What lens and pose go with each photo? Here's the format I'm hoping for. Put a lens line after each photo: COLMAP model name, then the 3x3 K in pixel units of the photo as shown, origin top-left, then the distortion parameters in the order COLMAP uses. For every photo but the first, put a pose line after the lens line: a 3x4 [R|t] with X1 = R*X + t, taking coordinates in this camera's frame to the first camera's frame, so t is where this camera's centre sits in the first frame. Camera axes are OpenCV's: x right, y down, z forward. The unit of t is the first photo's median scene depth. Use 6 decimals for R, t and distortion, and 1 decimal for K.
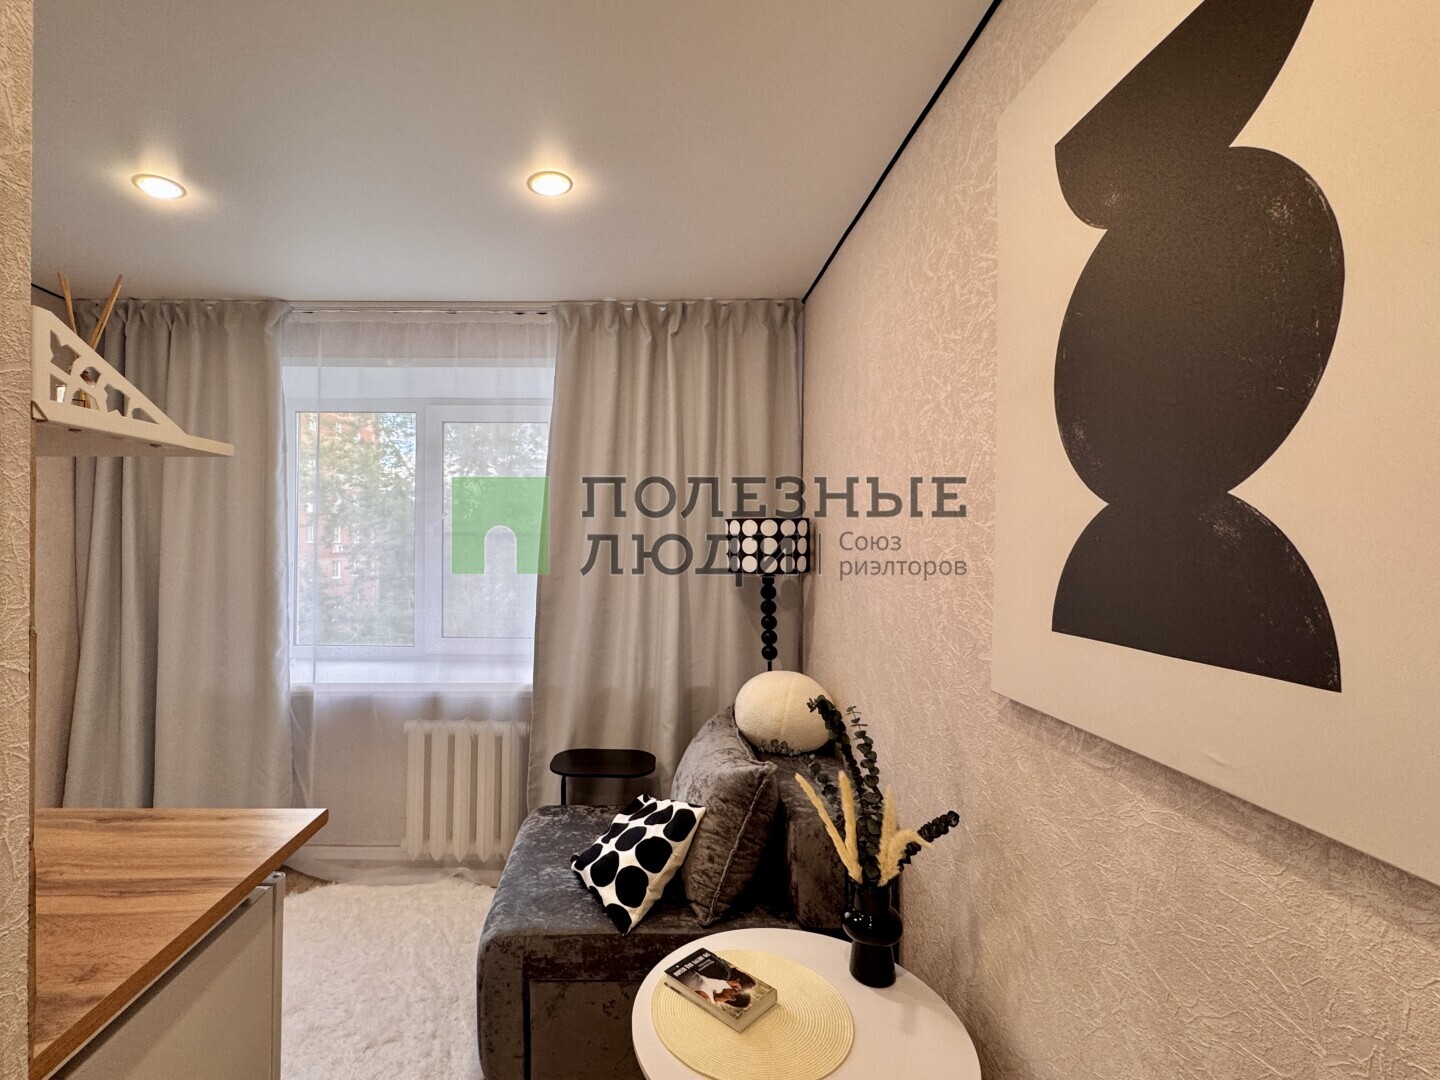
lens RADIAL K [[653.7, 0, 650.7], [0, 653.7, 544.9], [0, 0, 1]] dist [-0.011895, -0.000028]
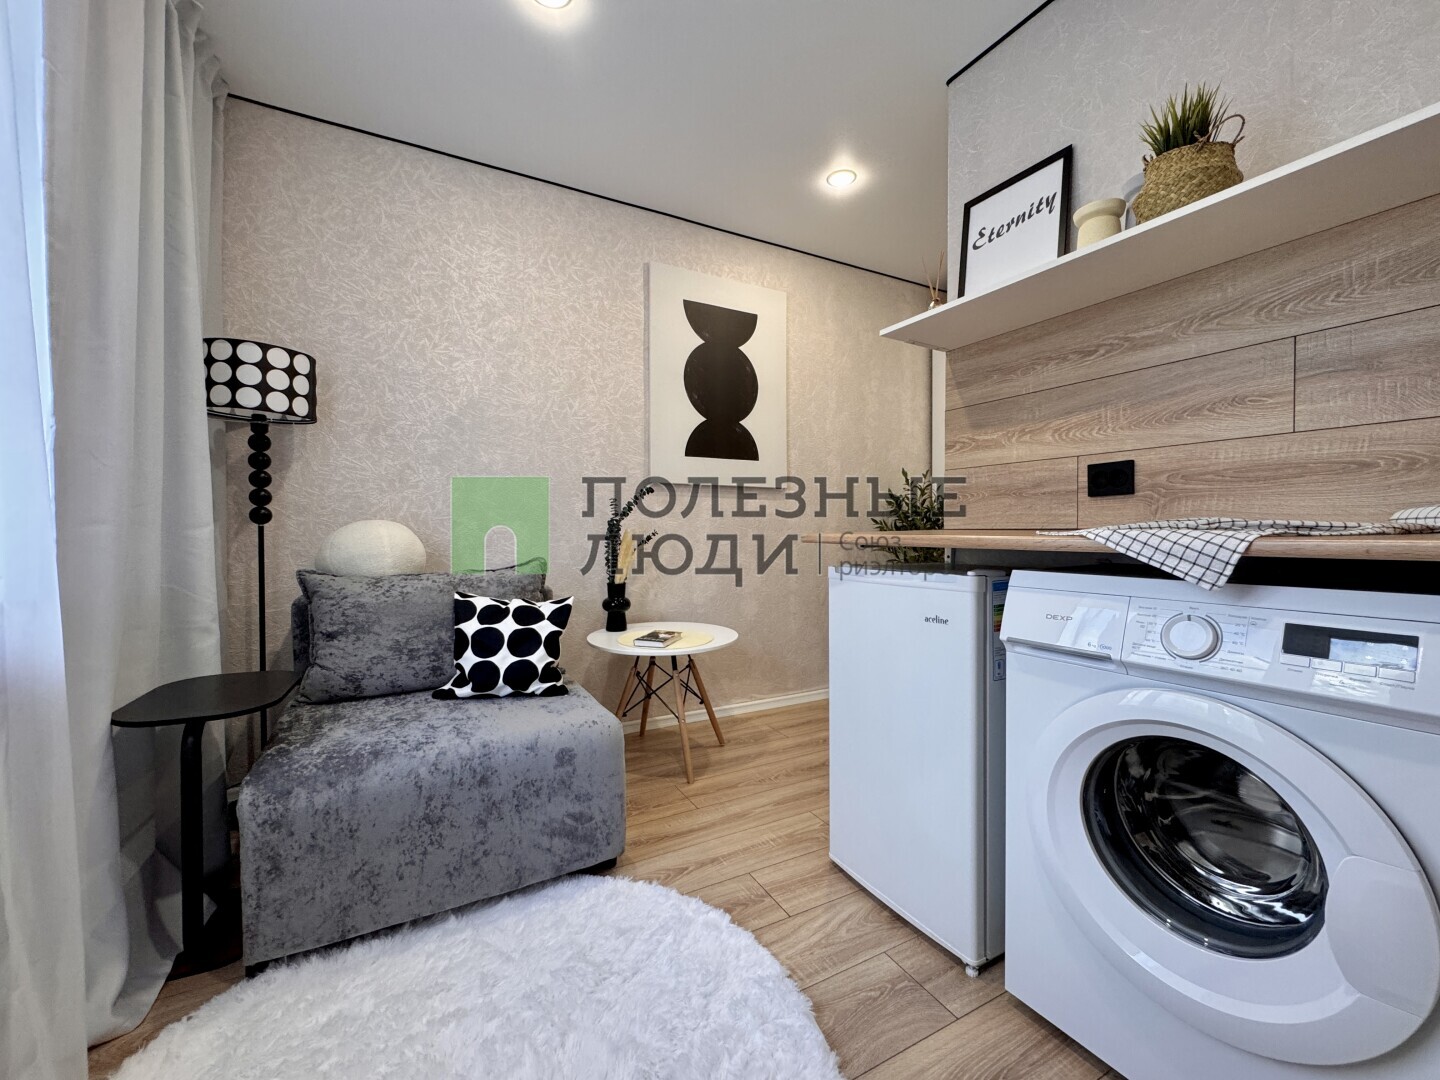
lens RADIAL K [[575.3, 0, 719.7], [0, 575.3, 541.7], [0, 0, 1]] dist [-0.005430, 0.000514]
pose [[-0.462818, -0.026766, 0.886049, -1.147970], [-0.000378, 0.999550, 0.029997, 0.274209], [-0.886453, 0.013548, -0.462620, 1.275964]]
